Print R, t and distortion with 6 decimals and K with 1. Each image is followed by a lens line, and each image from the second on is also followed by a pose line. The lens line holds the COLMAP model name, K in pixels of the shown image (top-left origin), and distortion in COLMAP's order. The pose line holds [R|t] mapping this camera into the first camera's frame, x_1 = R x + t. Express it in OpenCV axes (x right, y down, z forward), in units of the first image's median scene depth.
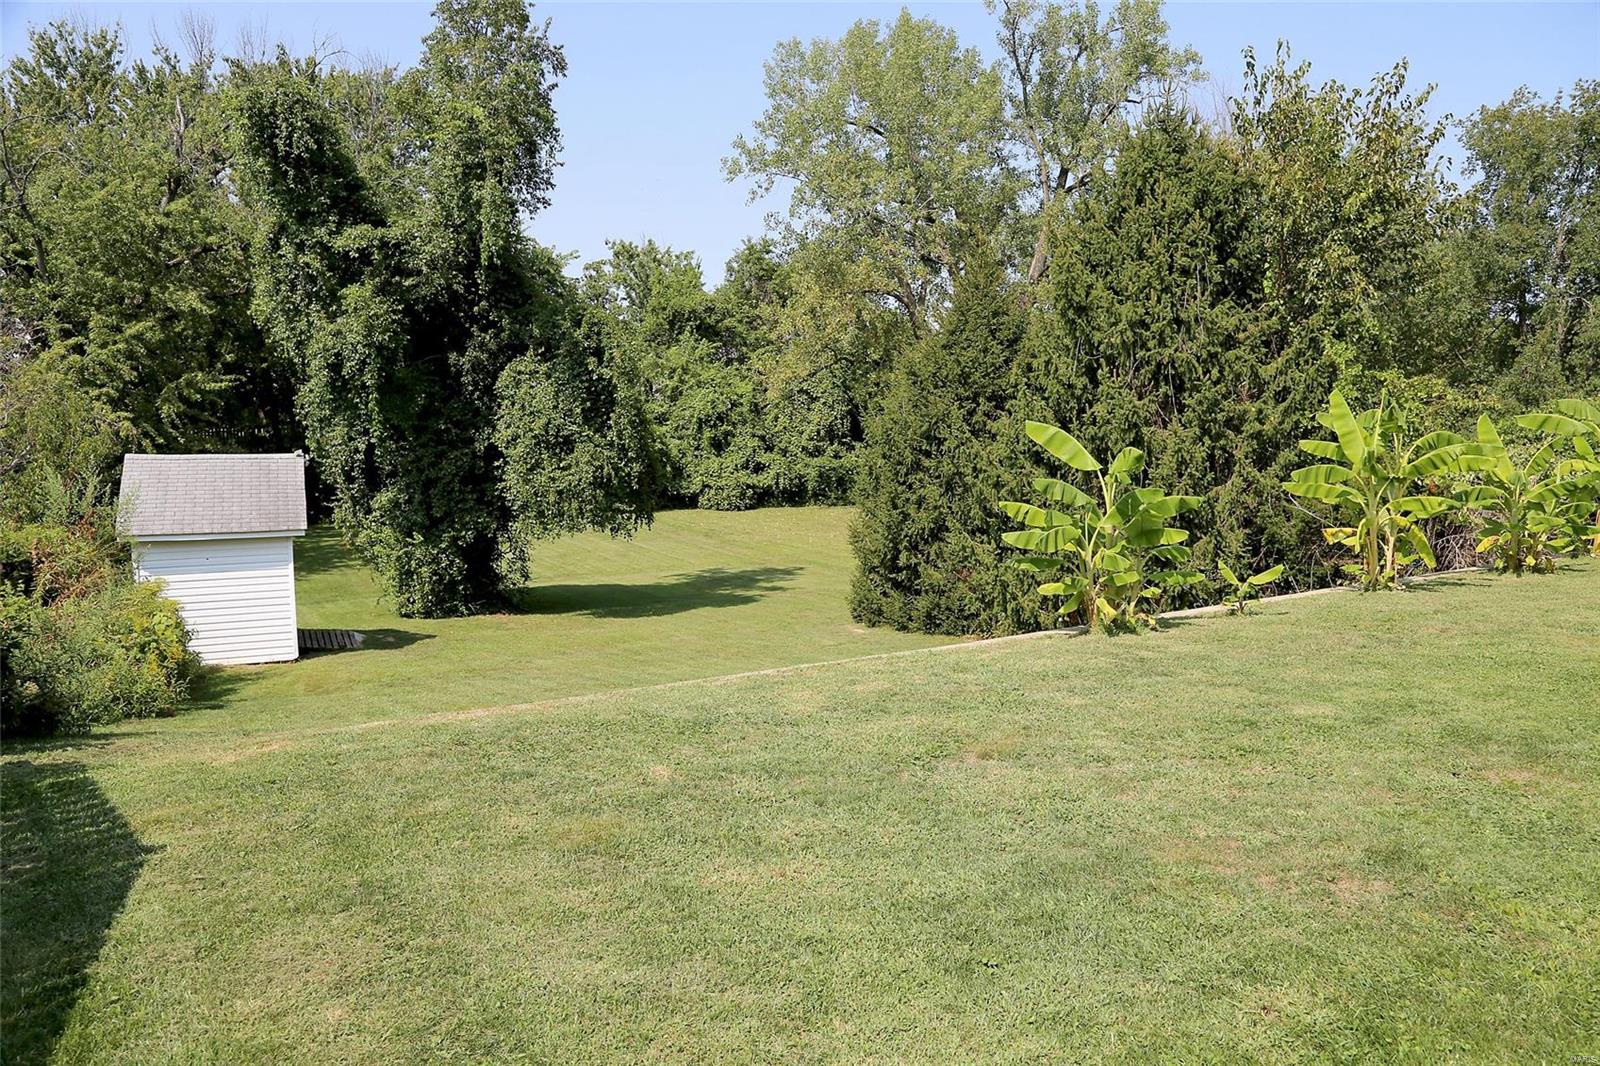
lens RADIAL K [[1431.1, 0, 799.8], [0, 1431.1, 509.7], [0, 0, 1]] dist [0.003290, 0.127004]
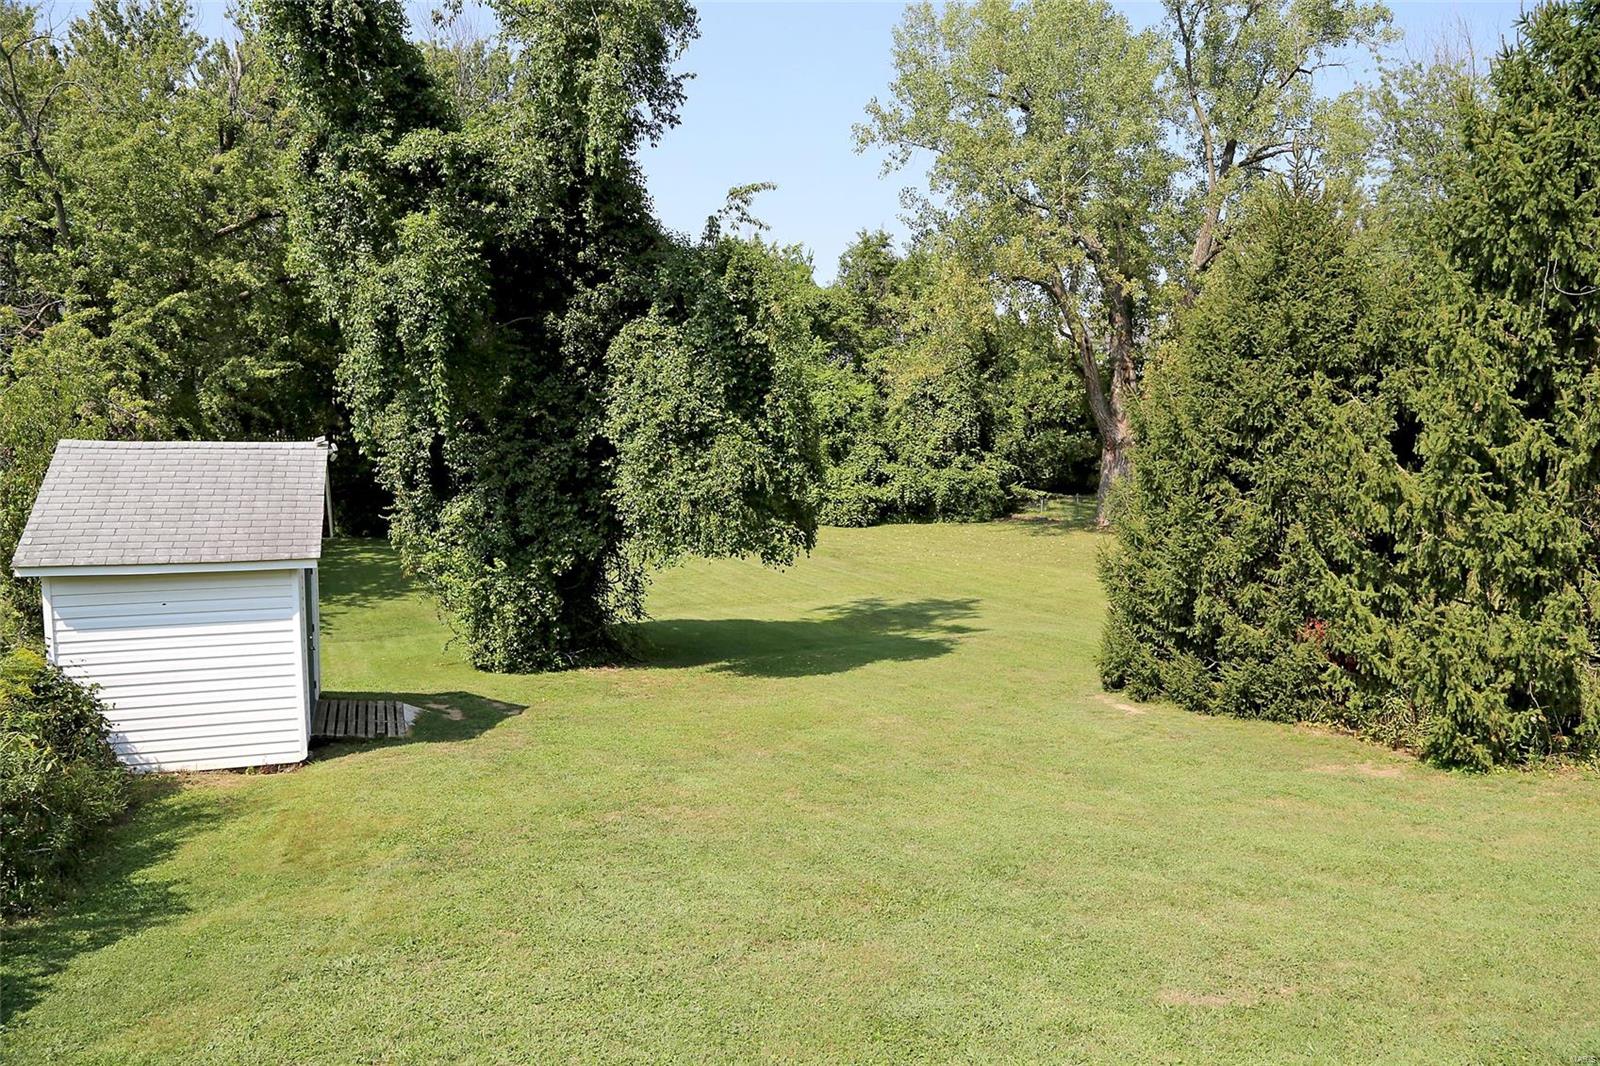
lens RADIAL K [[1431.1, 0, 799.8], [0, 1431.1, 509.7], [0, 0, 1]] dist [0.003290, 0.127004]
pose [[0.998153, 0.009018, -0.060079, -0.067018], [-0.009638, 0.999903, -0.010043, -0.002259], [0.059983, 0.010604, 0.998143, 0.268571]]
